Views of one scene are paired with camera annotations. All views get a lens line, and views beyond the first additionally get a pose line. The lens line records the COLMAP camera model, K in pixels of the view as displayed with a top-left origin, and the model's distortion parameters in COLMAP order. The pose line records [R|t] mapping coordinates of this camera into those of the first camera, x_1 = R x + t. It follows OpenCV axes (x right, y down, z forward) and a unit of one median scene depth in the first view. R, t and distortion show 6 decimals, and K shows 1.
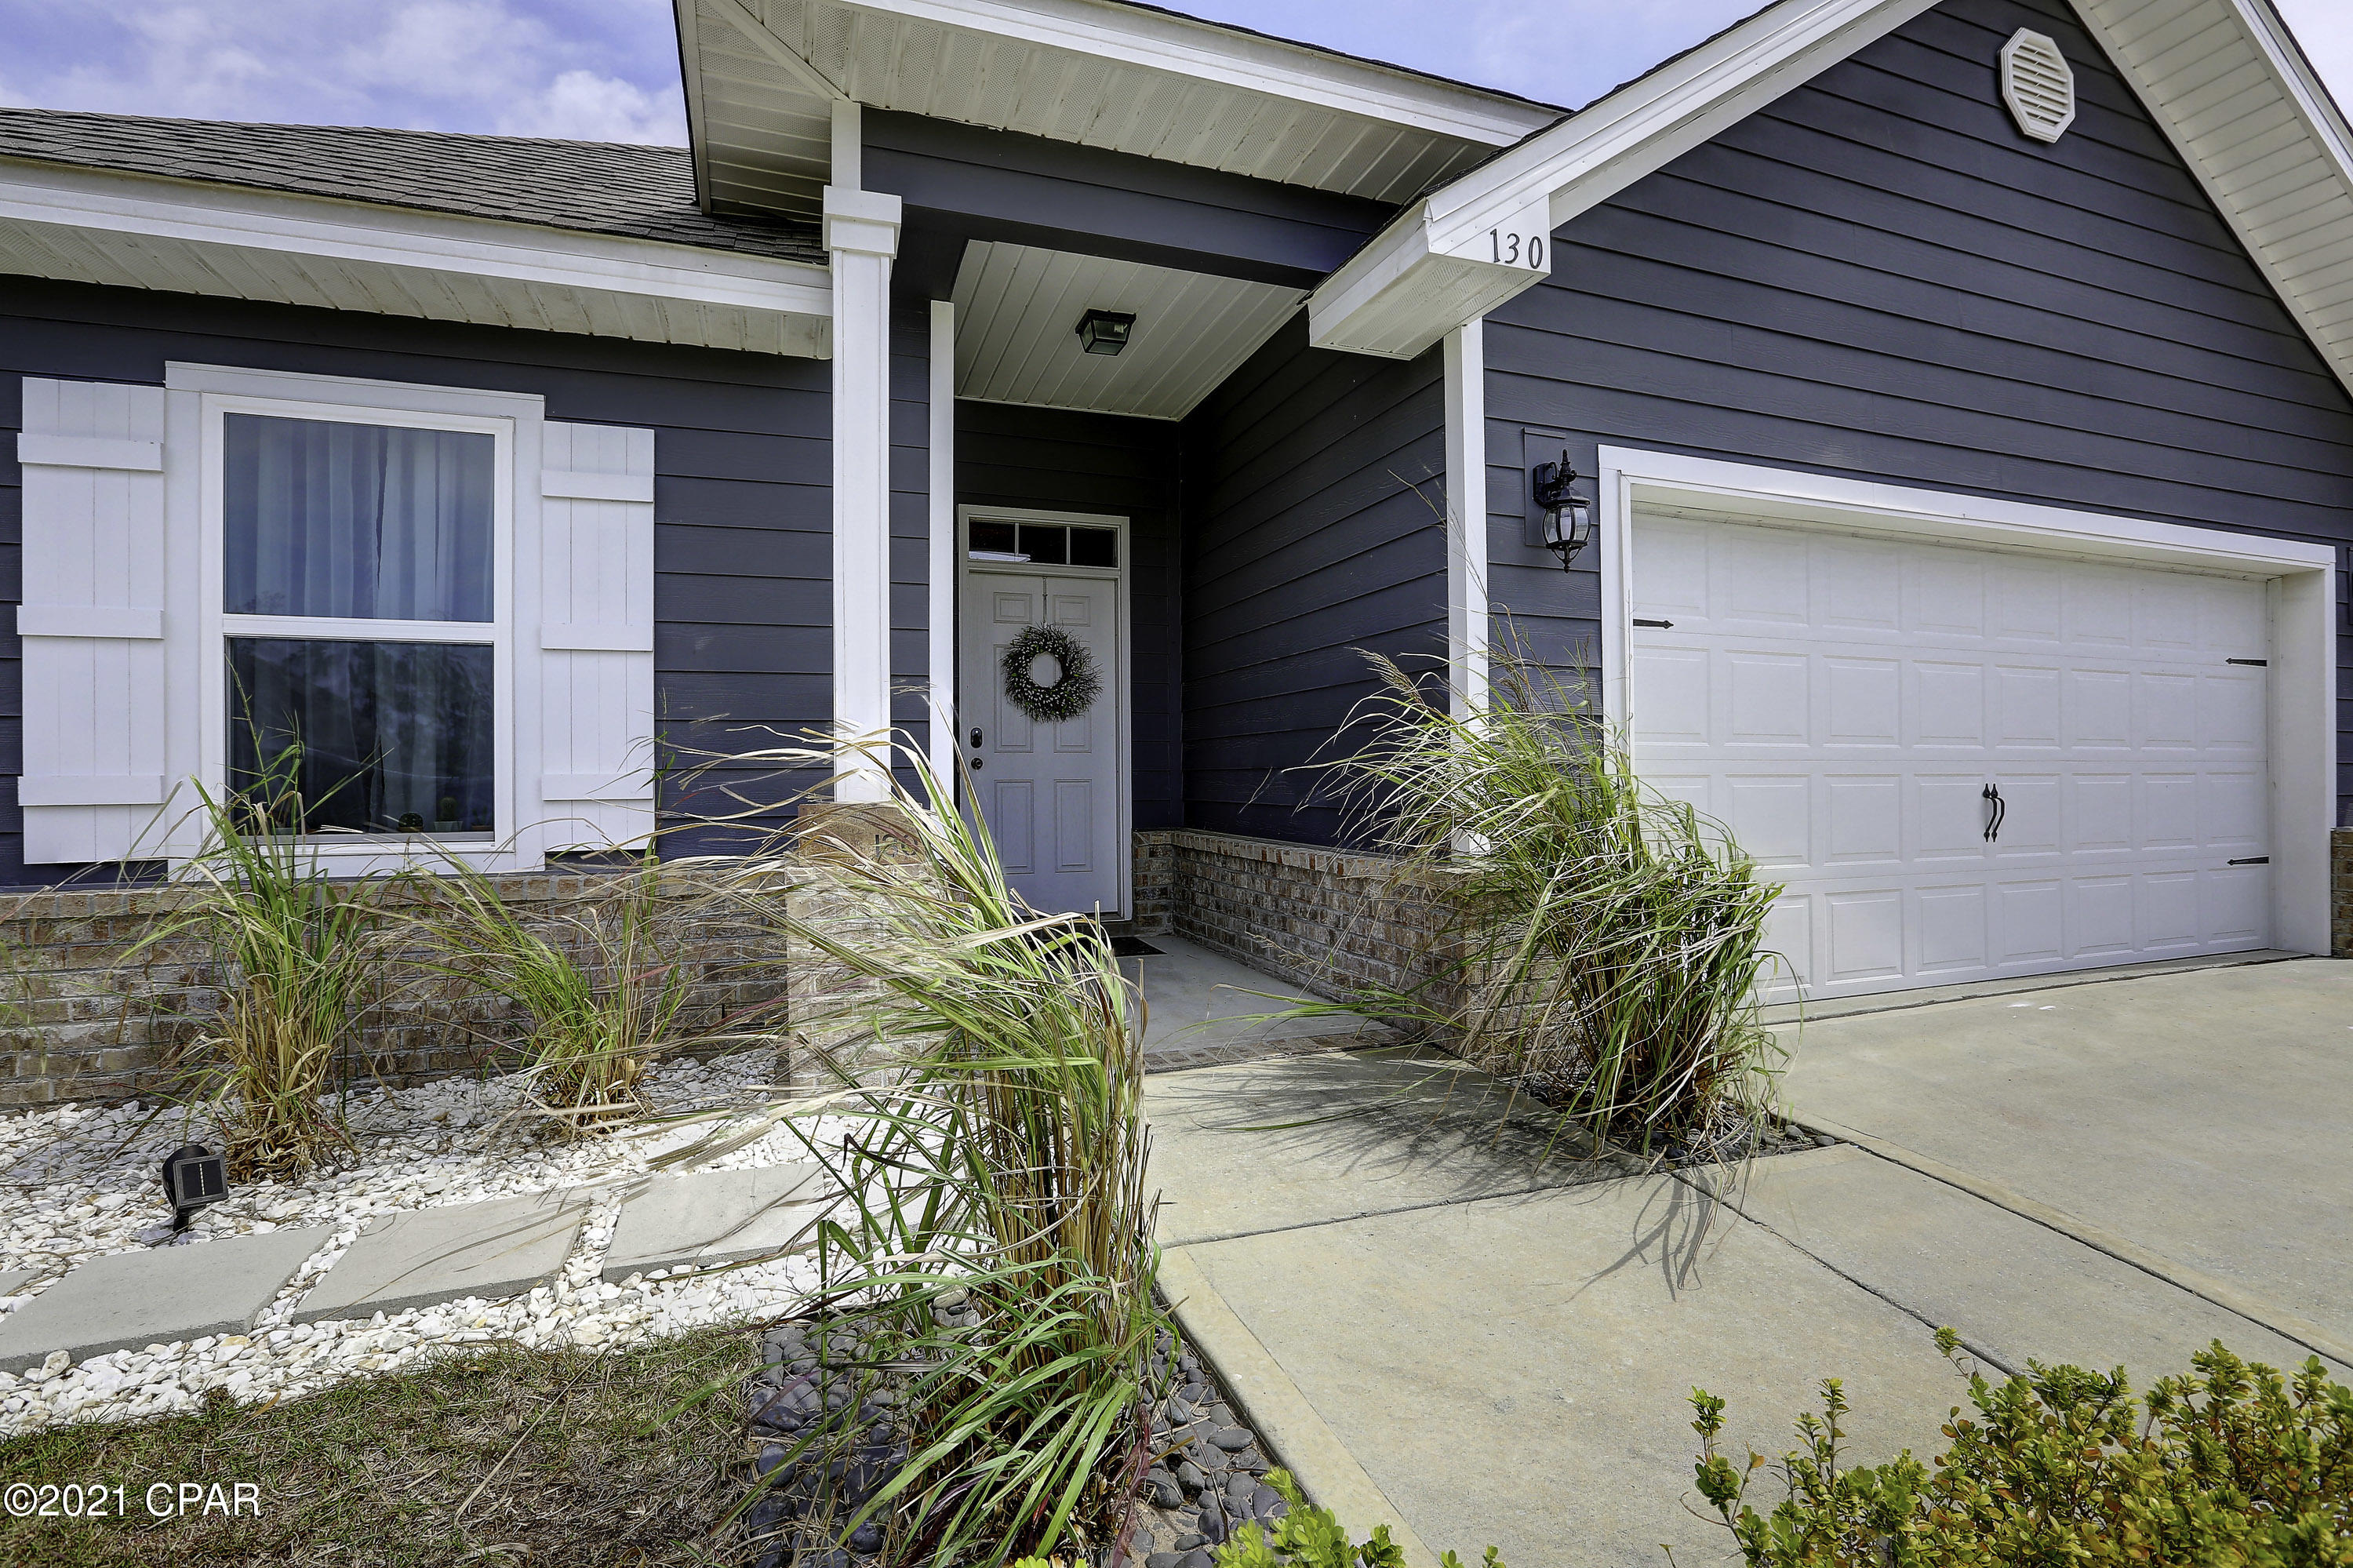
lens RADIAL K [[1113.7, 0, 1187.4], [0, 1113.7, 792.2], [0, 0, 1]] dist [-0.053695, 0.017226]
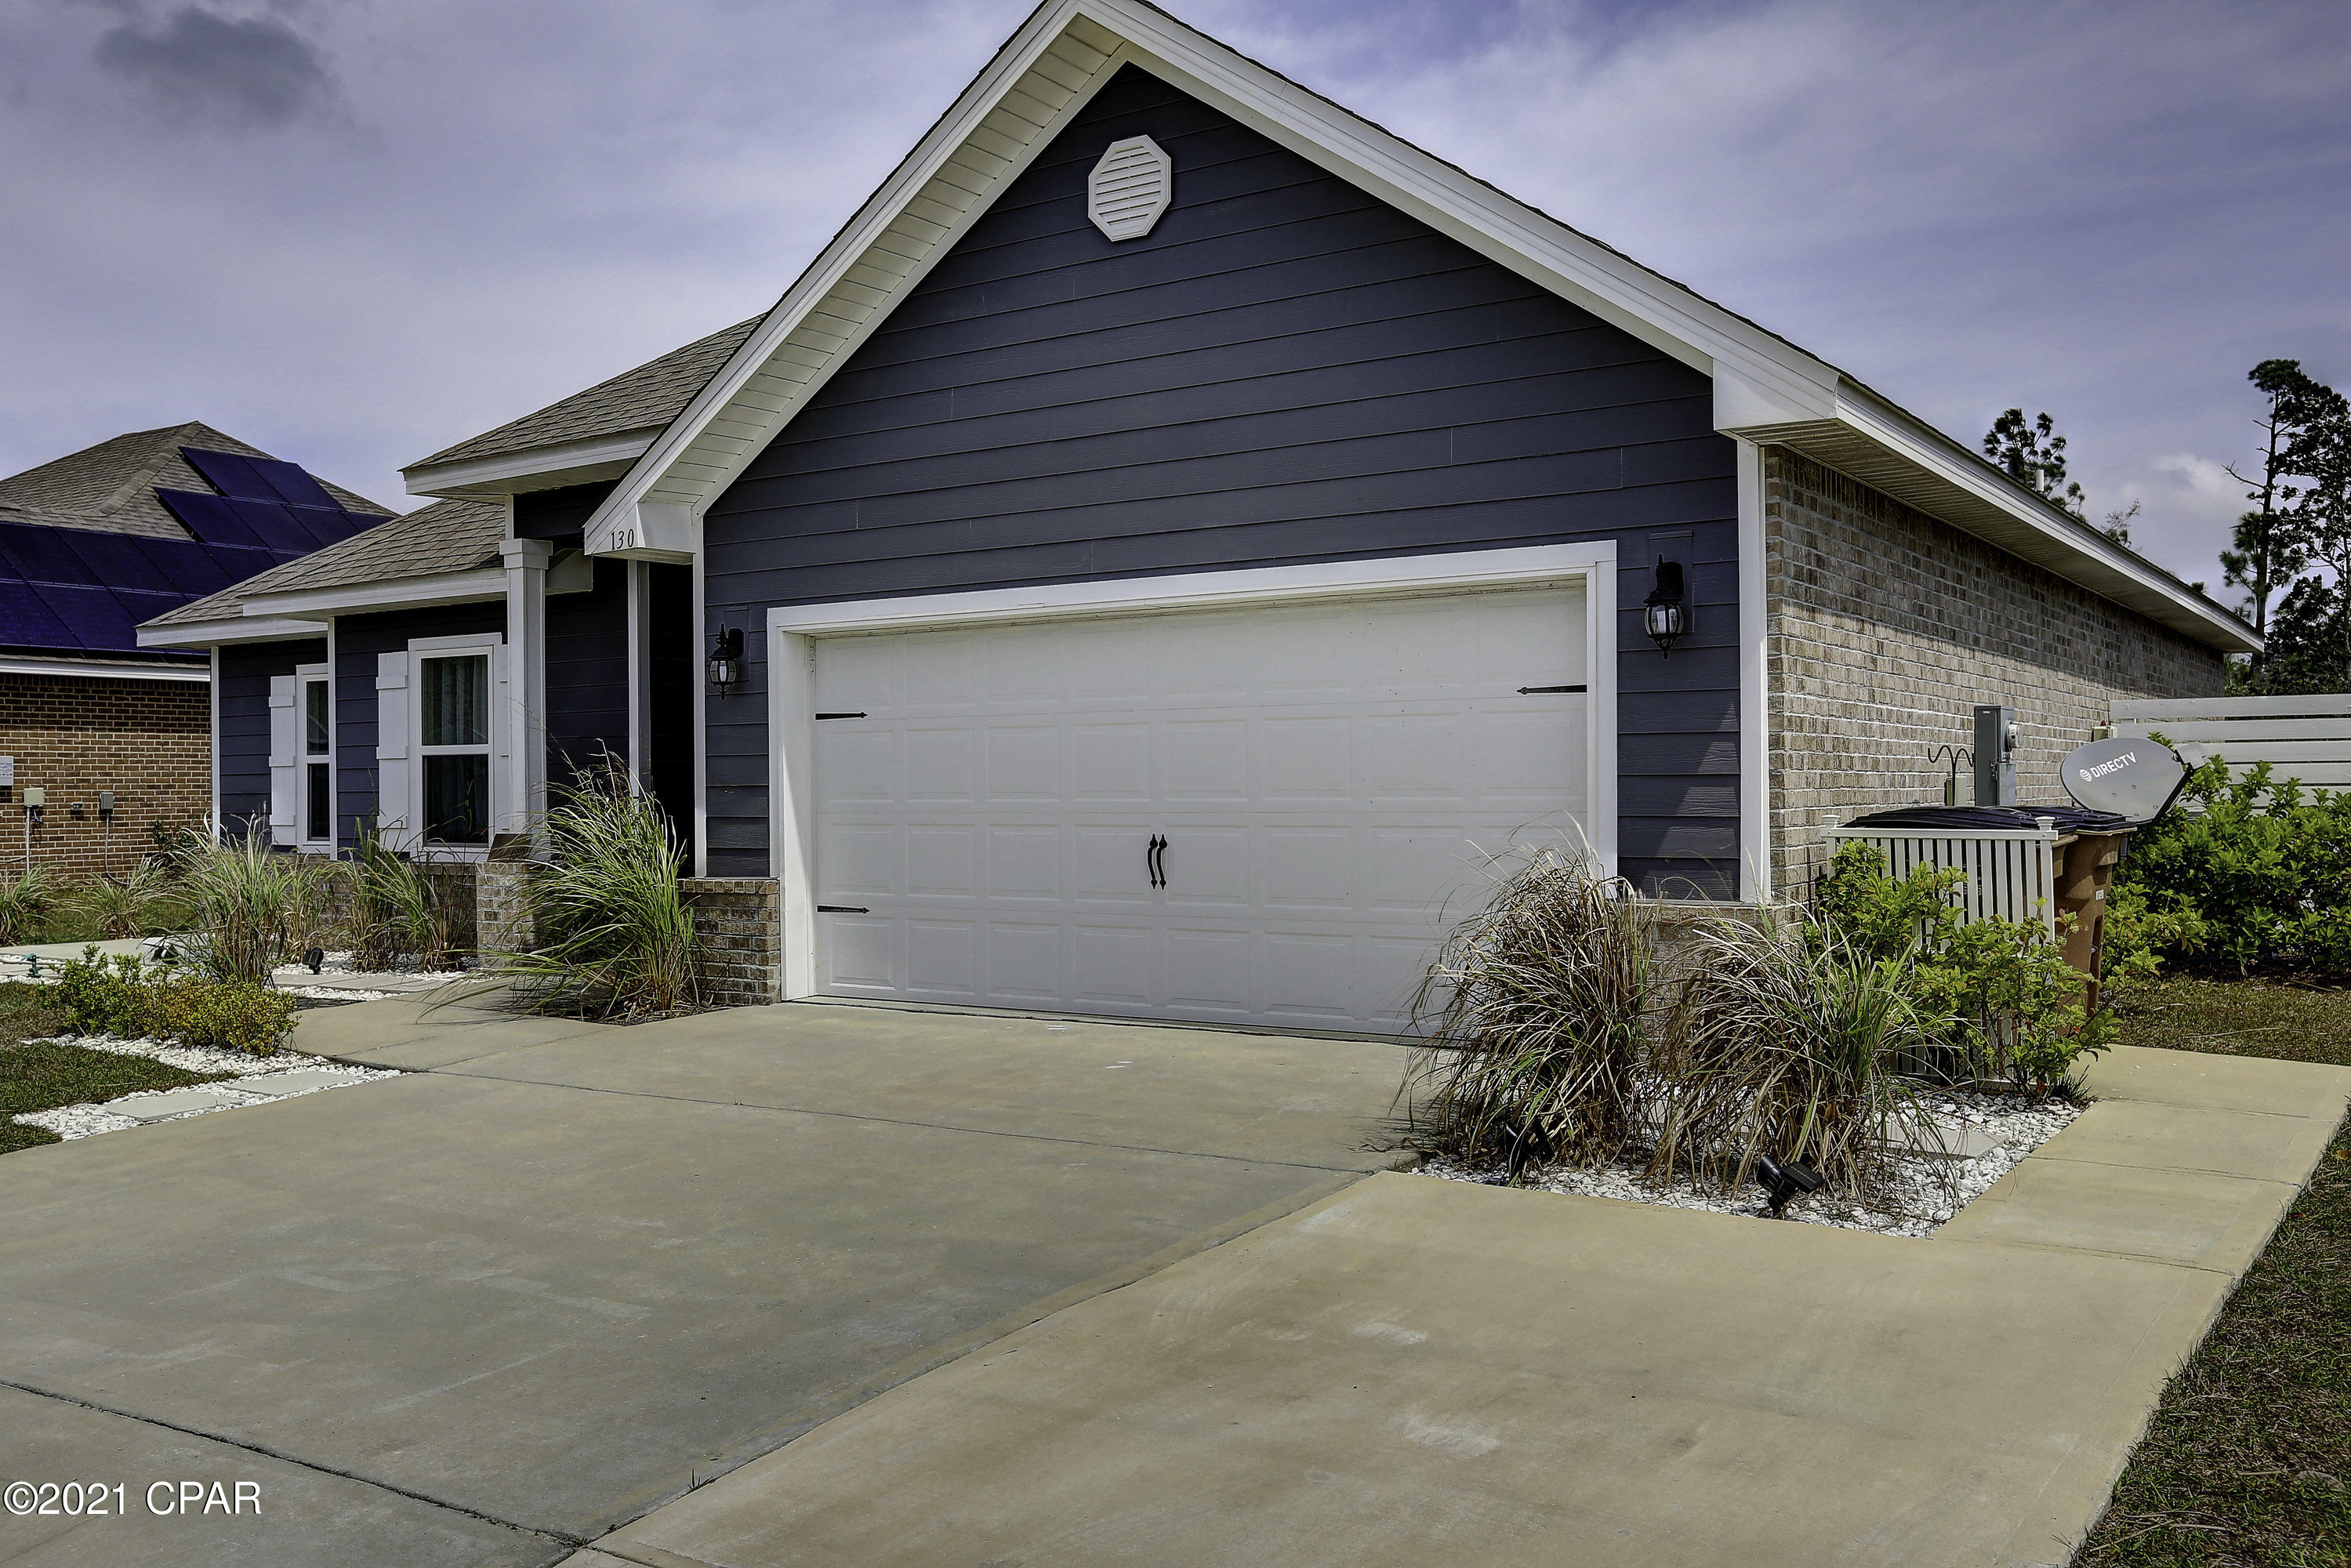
lens RADIAL K [[2027.4, 0, 1165.6], [0, 2027.4, 796.3], [0, 0, 1]] dist [-0.021306, 0.002295]
pose [[0.581652, 0.004779, -0.813424, 3.074101], [-0.003010, 0.999989, 0.003723, -0.067640], [0.813432, 0.000283, 0.581659, -0.193315]]
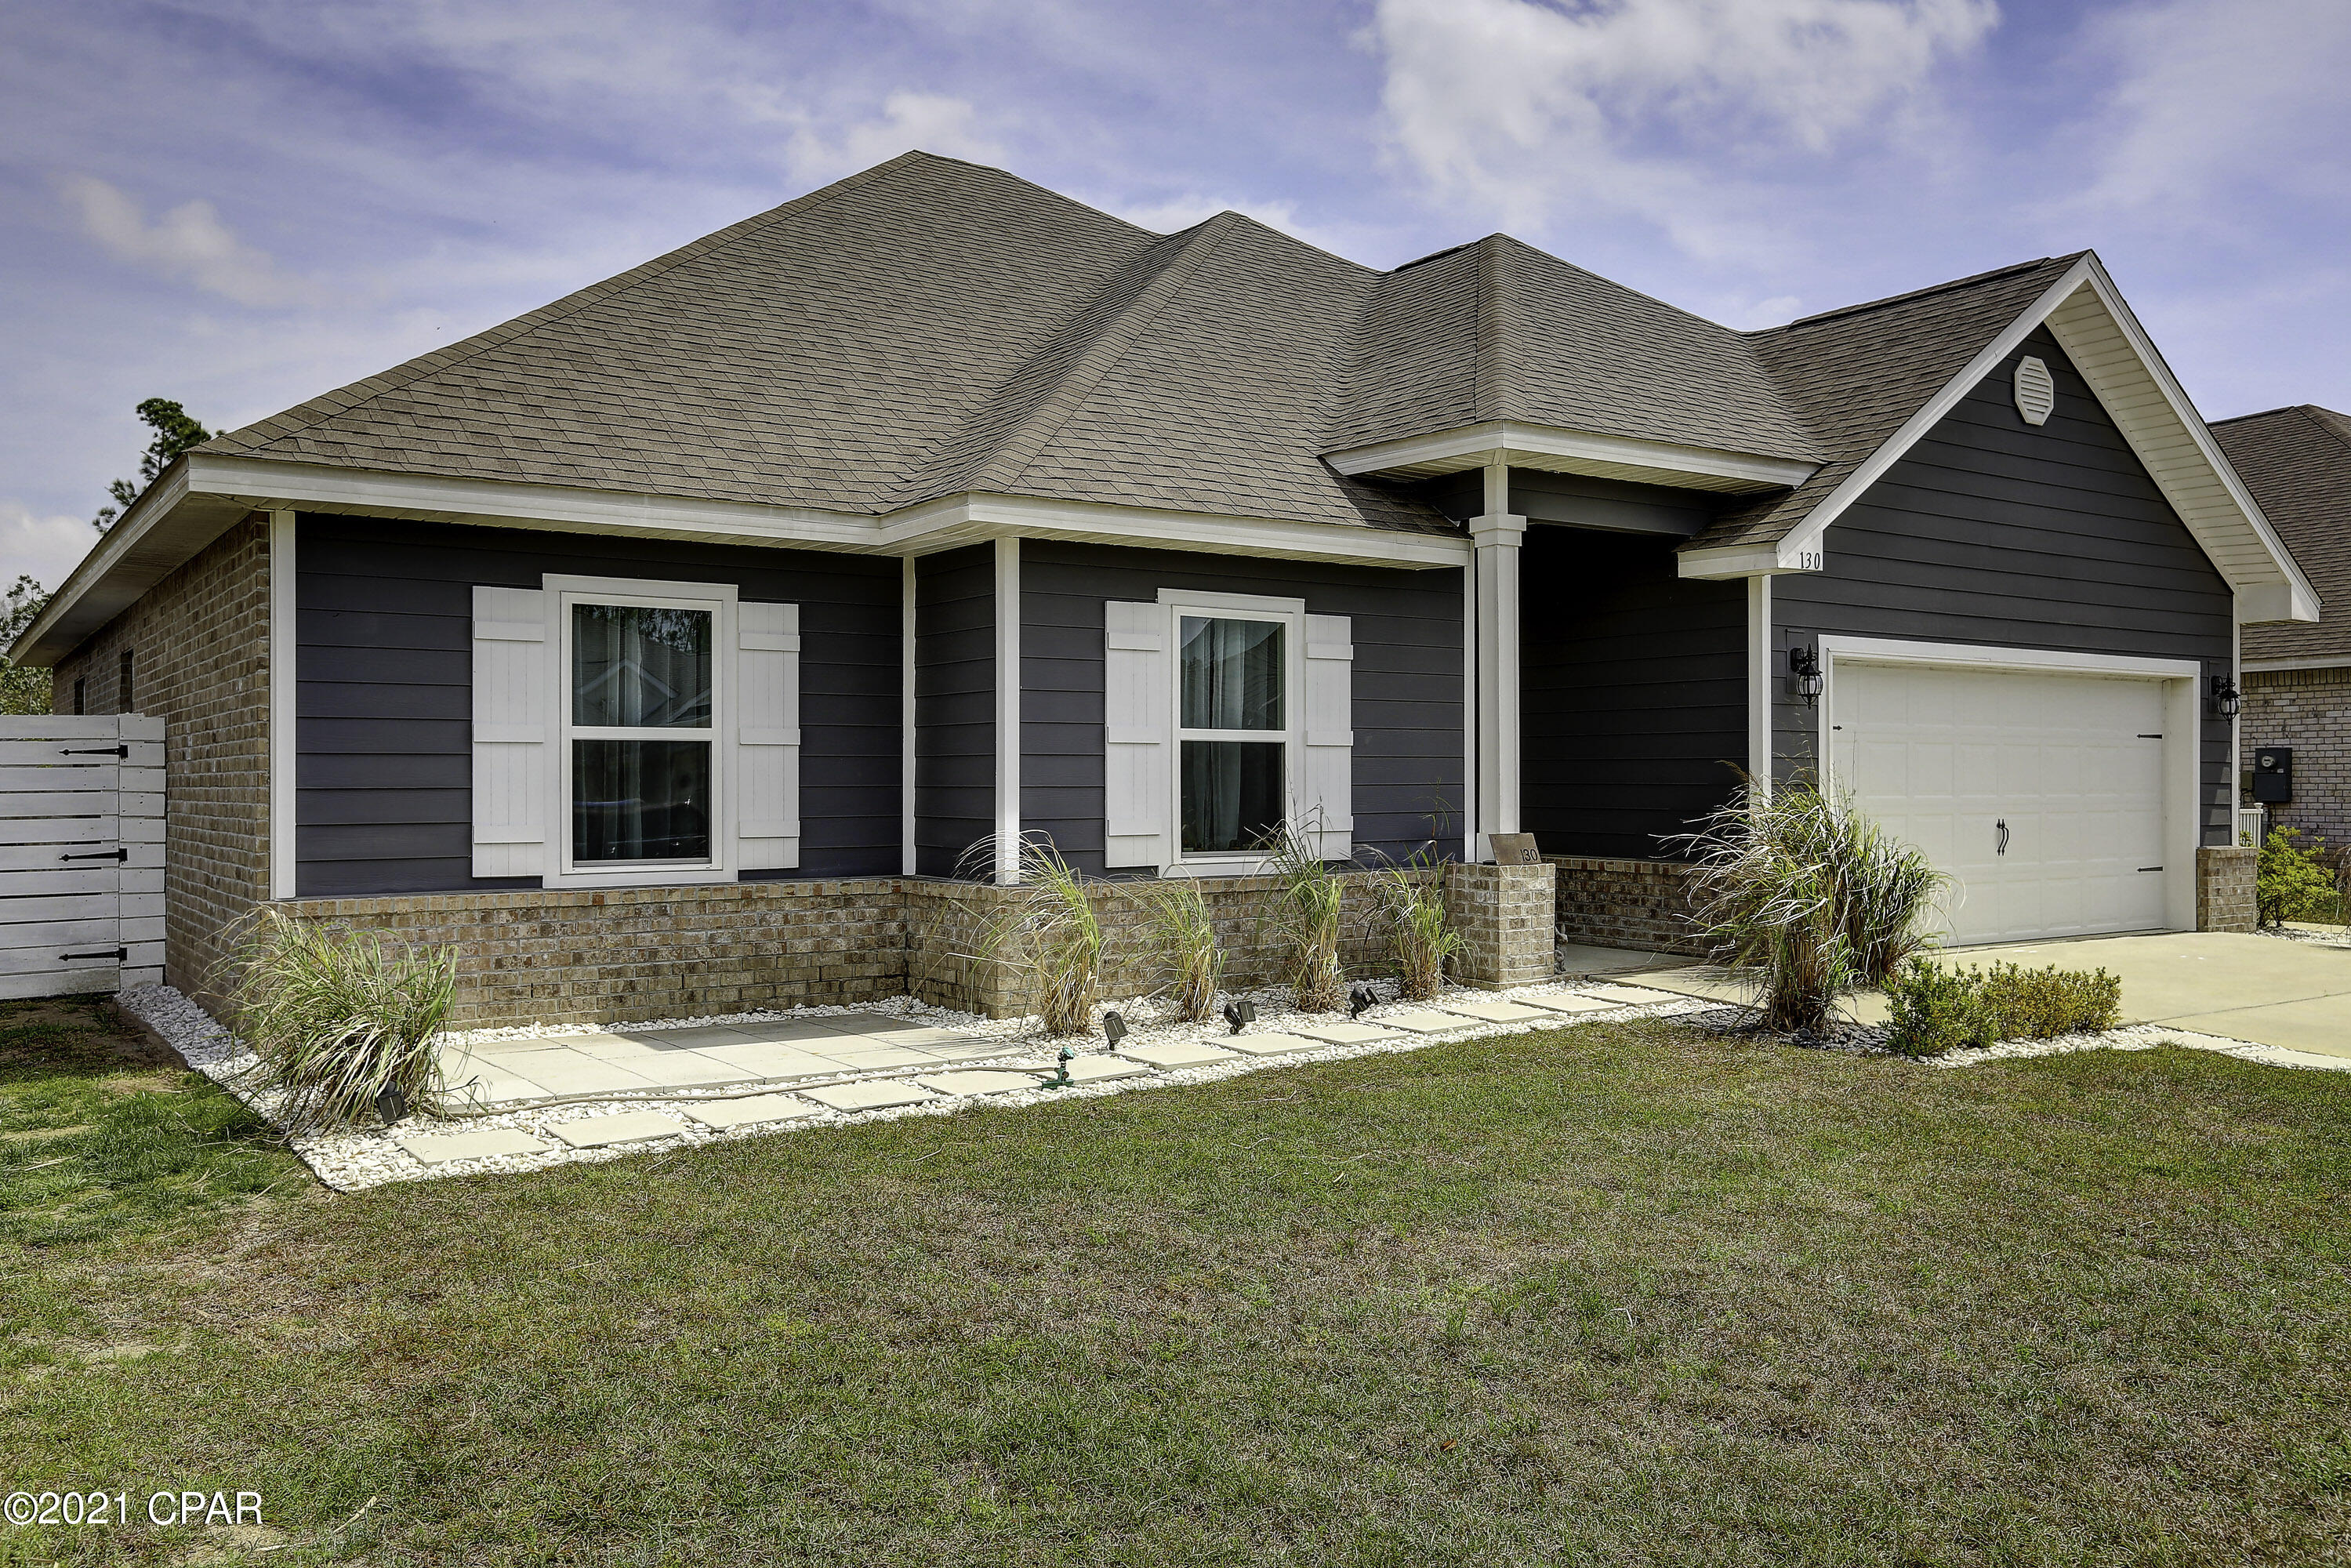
lens RADIAL K [[1852.4, 0, 1201.9], [0, 1852.4, 794.0], [0, 0, 1]] dist [0.021411, 0.015719]
pose [[0.964297, 0.004085, 0.264791, -1.456341], [-0.002237, 0.999971, -0.007281, -0.028821], [-0.264813, 0.006429, 0.964278, -1.728230]]
